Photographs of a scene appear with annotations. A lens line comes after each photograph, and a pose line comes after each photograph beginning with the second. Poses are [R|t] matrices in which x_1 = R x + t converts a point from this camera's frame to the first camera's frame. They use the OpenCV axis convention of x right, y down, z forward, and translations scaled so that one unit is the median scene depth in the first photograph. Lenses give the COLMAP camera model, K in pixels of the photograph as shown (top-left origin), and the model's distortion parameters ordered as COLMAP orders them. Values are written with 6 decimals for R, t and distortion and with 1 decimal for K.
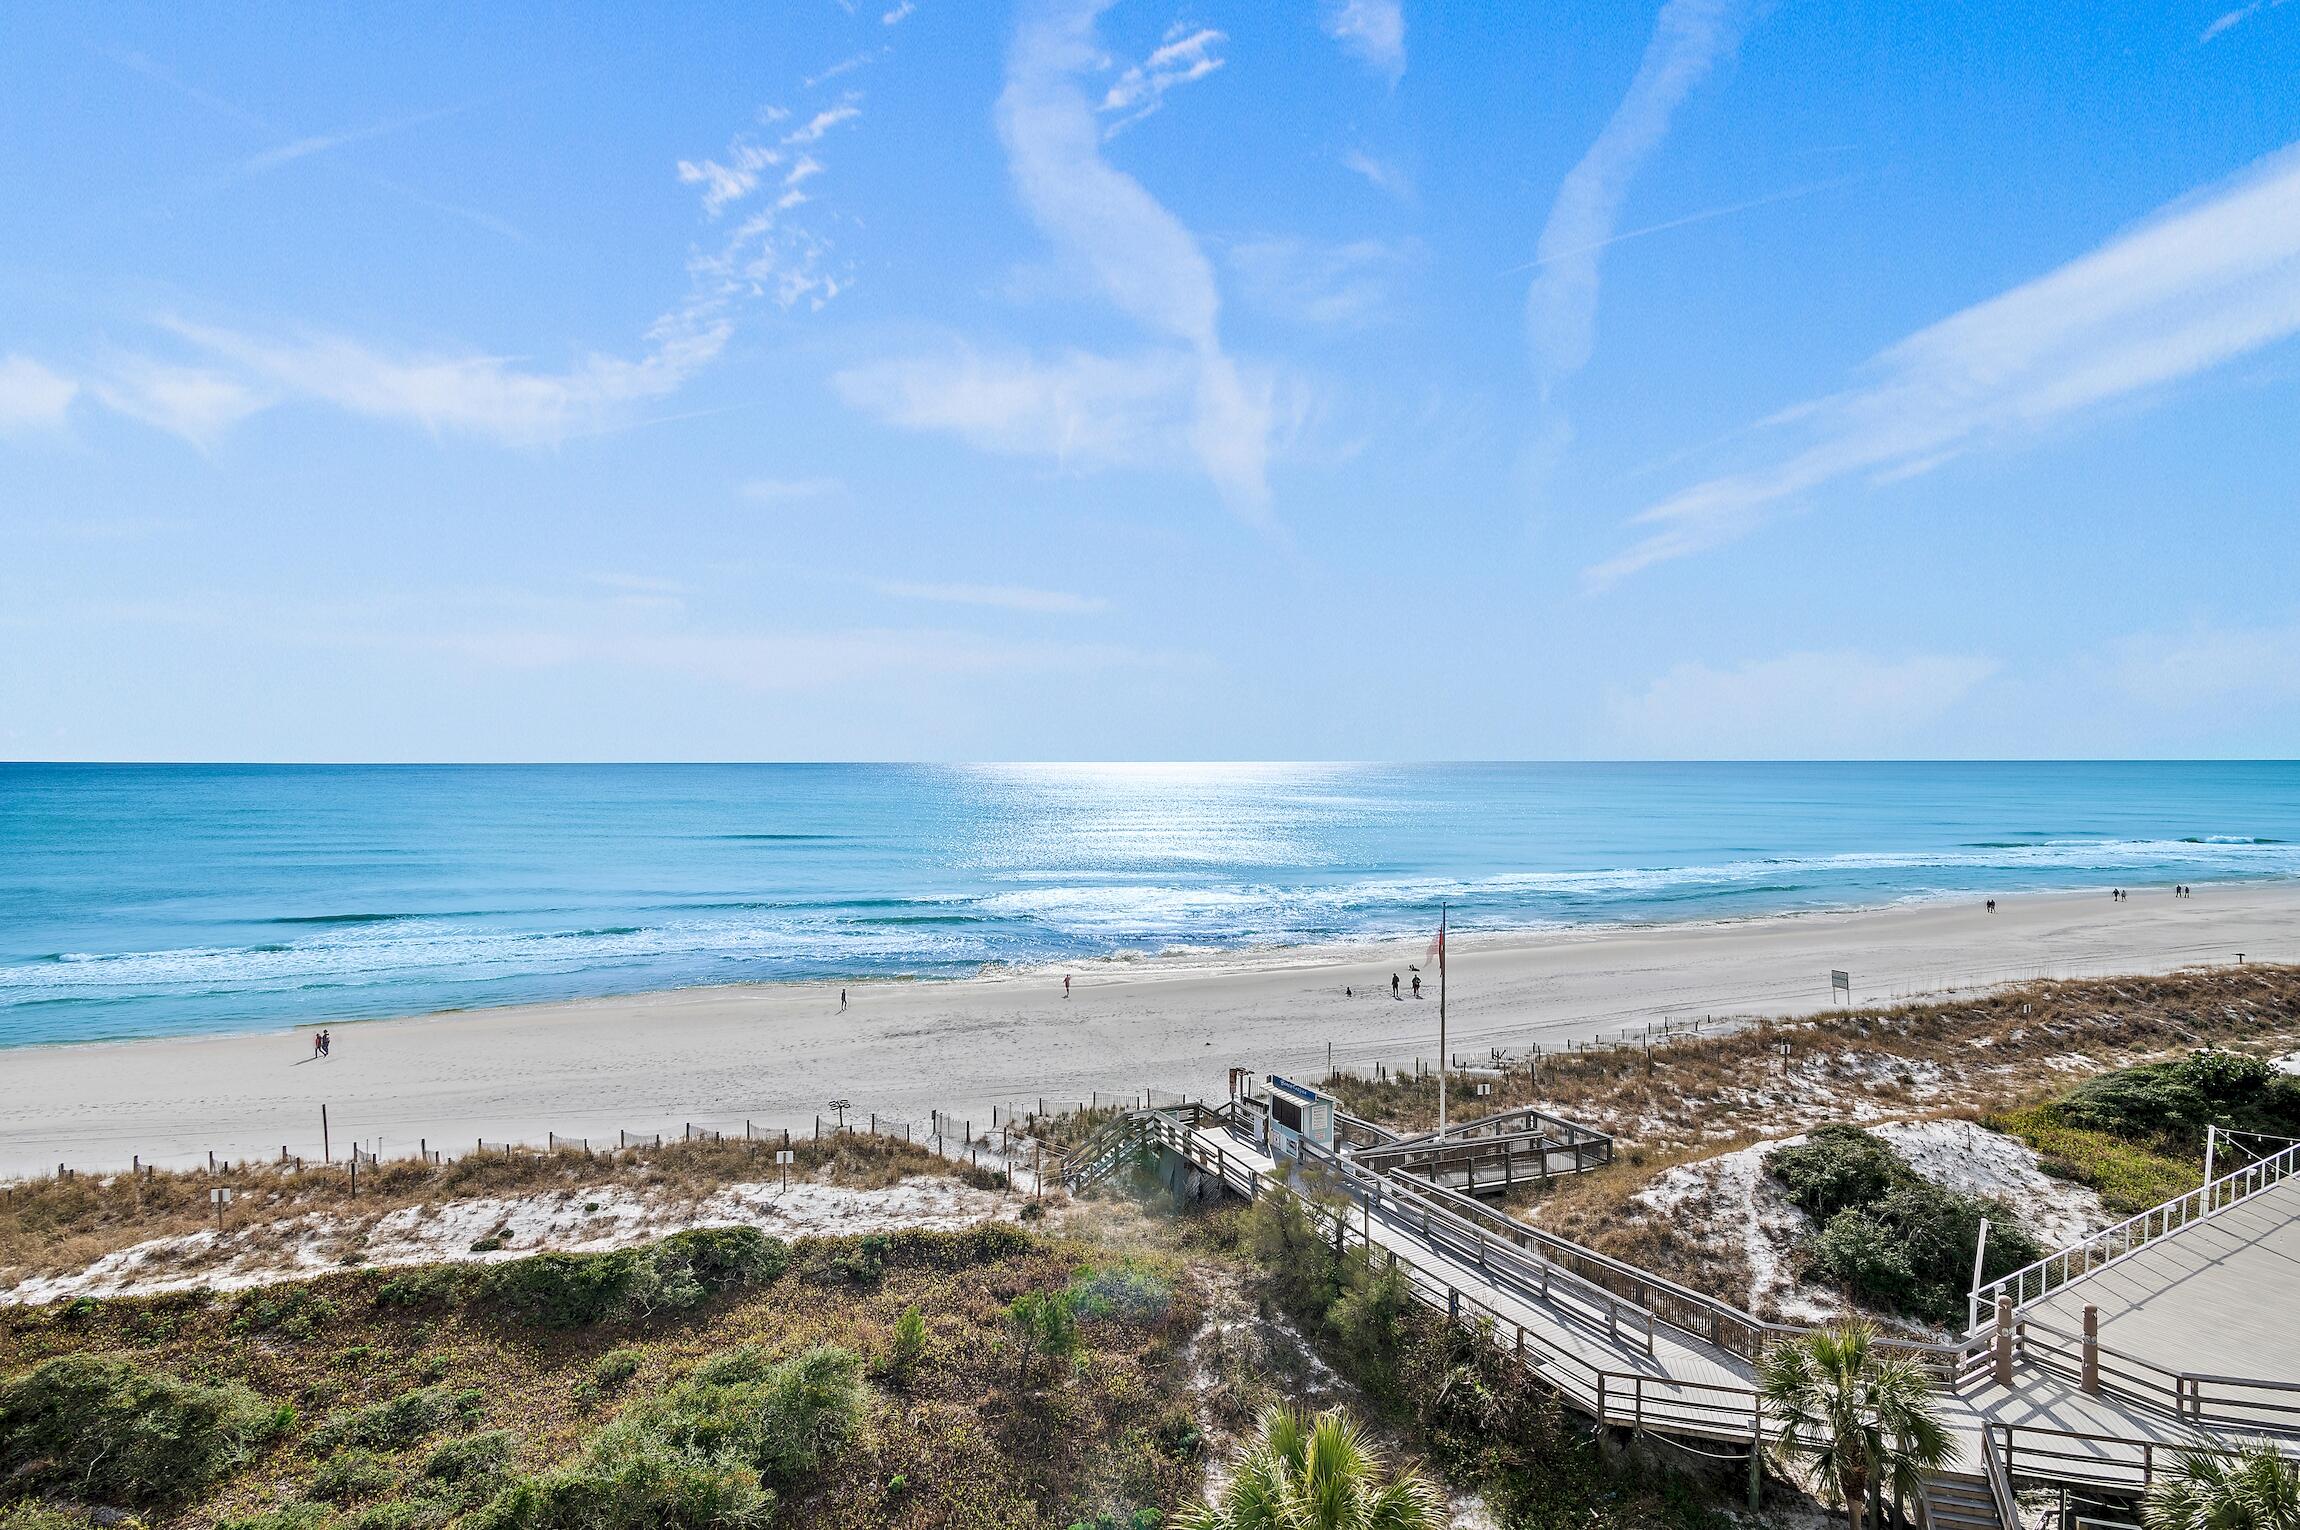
lens RADIAL K [[1161.5, 0, 1150.0], [0, 1161.5, 765.0], [0, 0, 1]] dist [-0.019432, 0.001432]
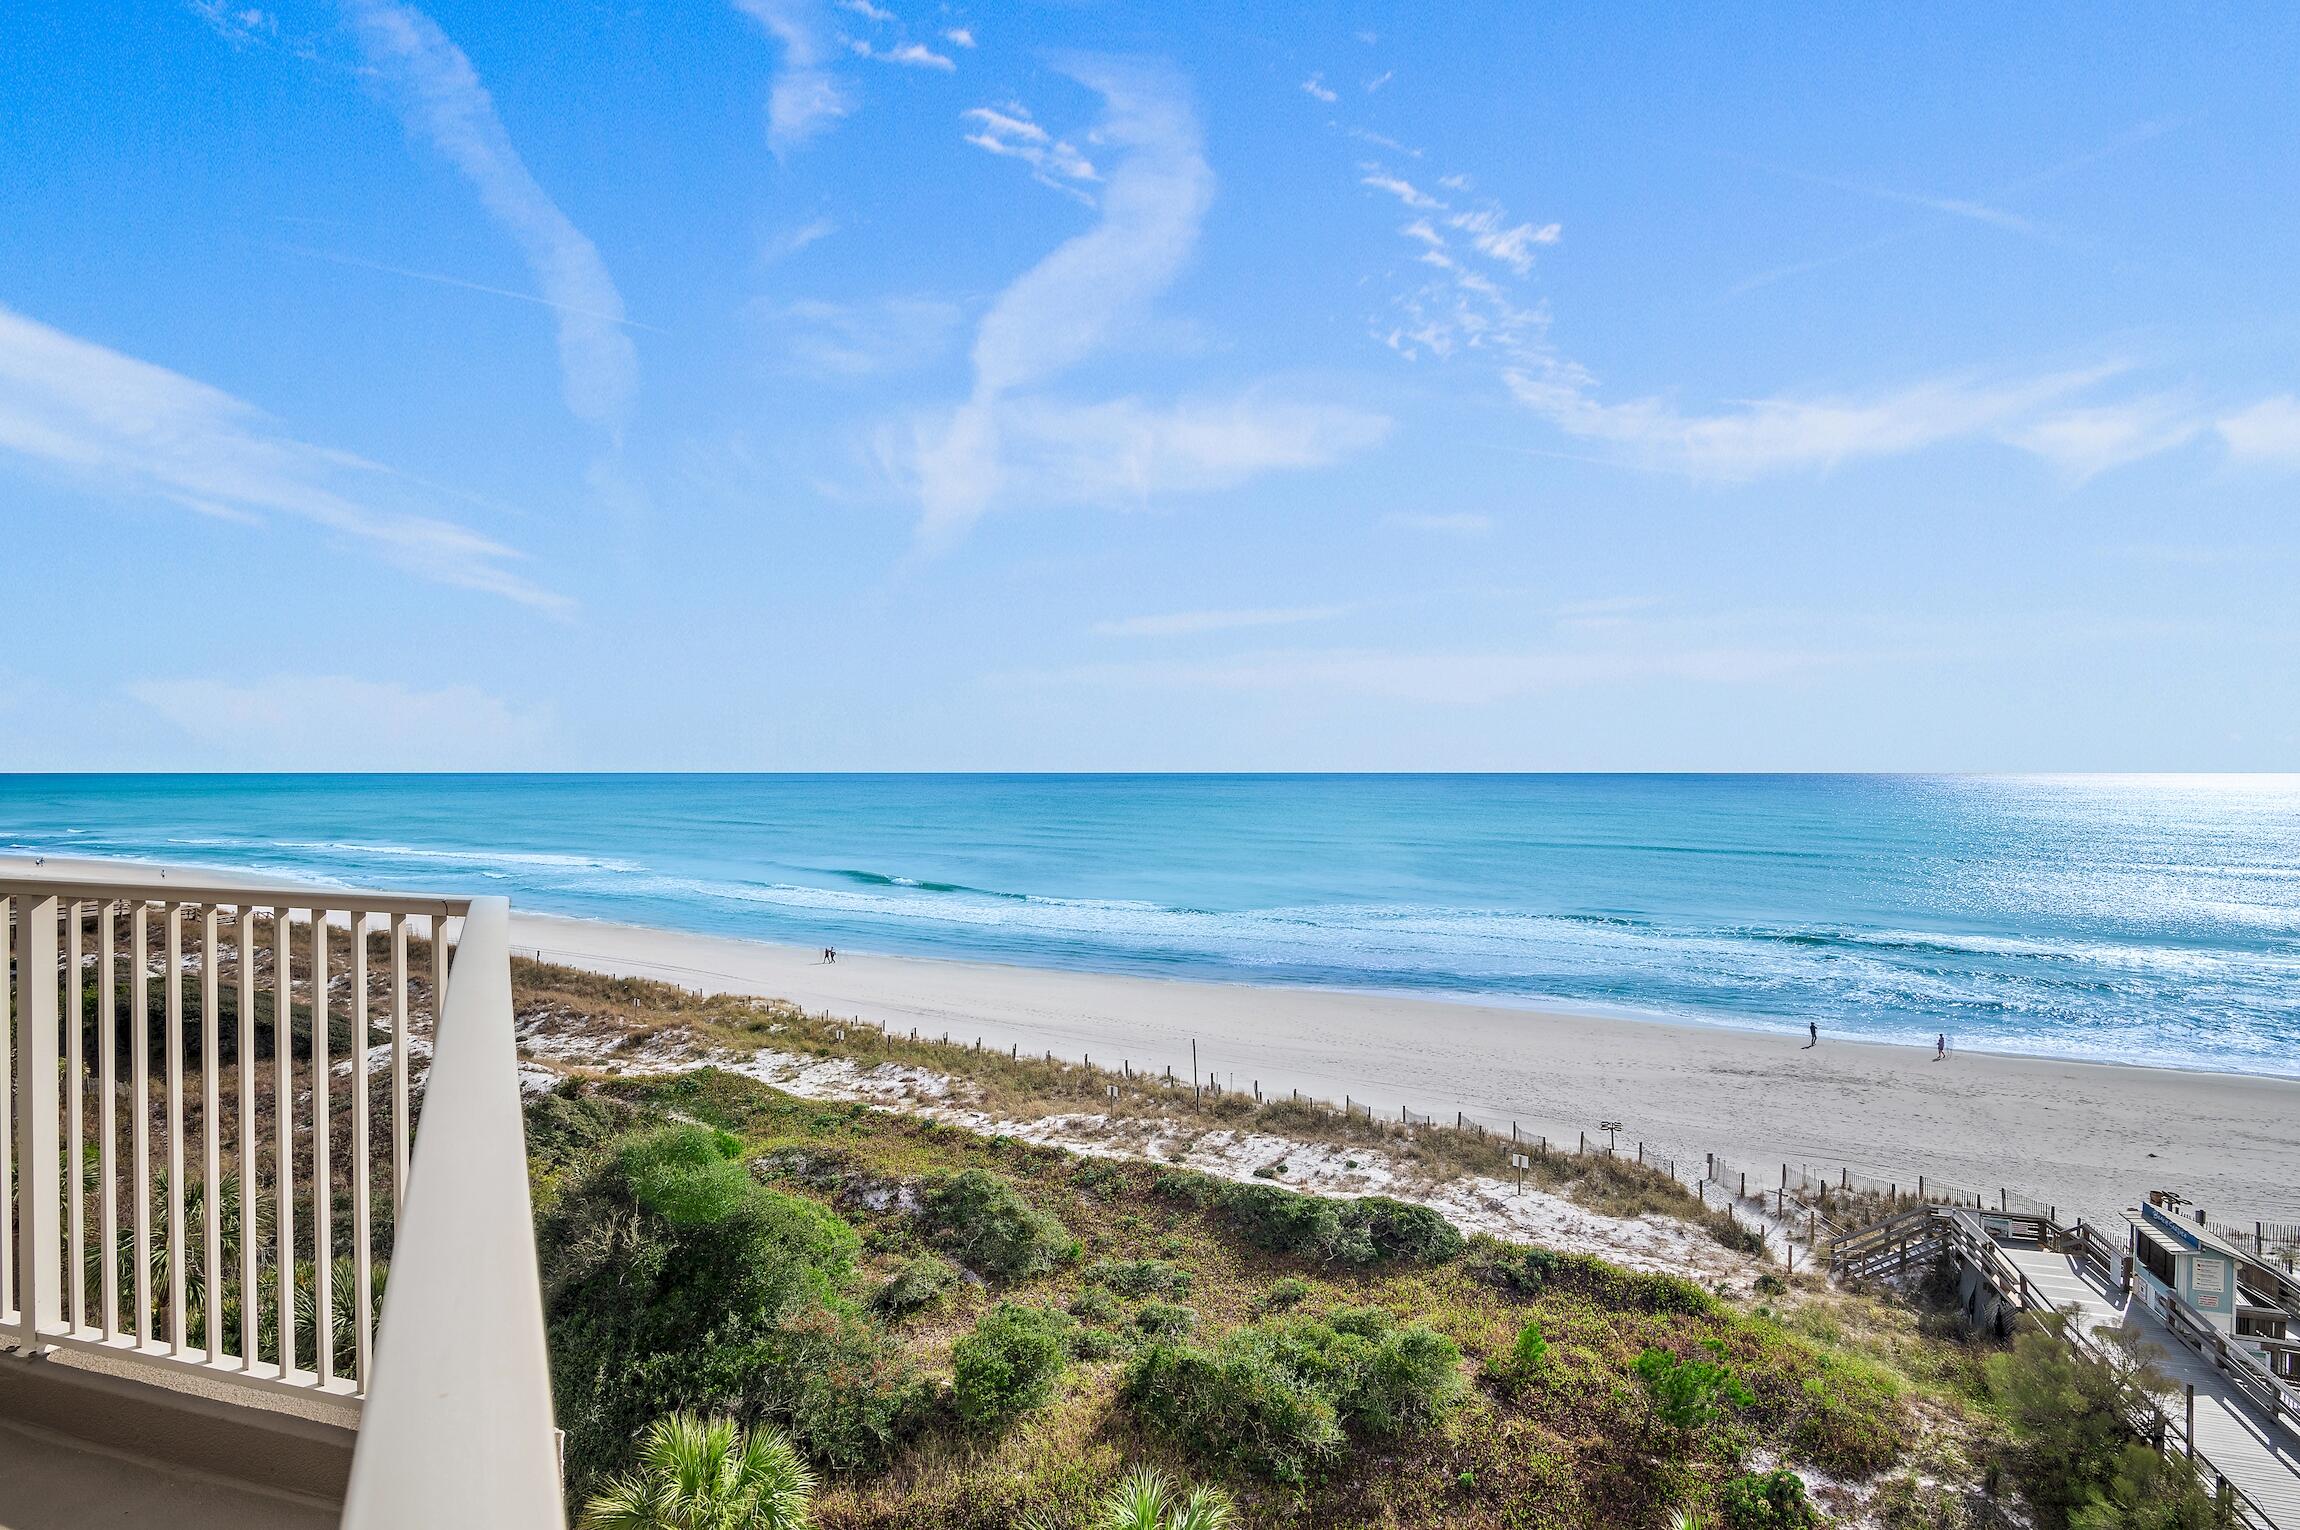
lens RADIAL K [[1161.5, 0, 1150.0], [0, 1161.5, 765.0], [0, 0, 1]] dist [-0.019432, 0.001432]
pose [[0.720584, 0.001708, -0.693366, 0.174252], [-0.008302, 0.999947, -0.006165, -0.002006], [0.693318, 0.010199, 0.720560, 0.036649]]
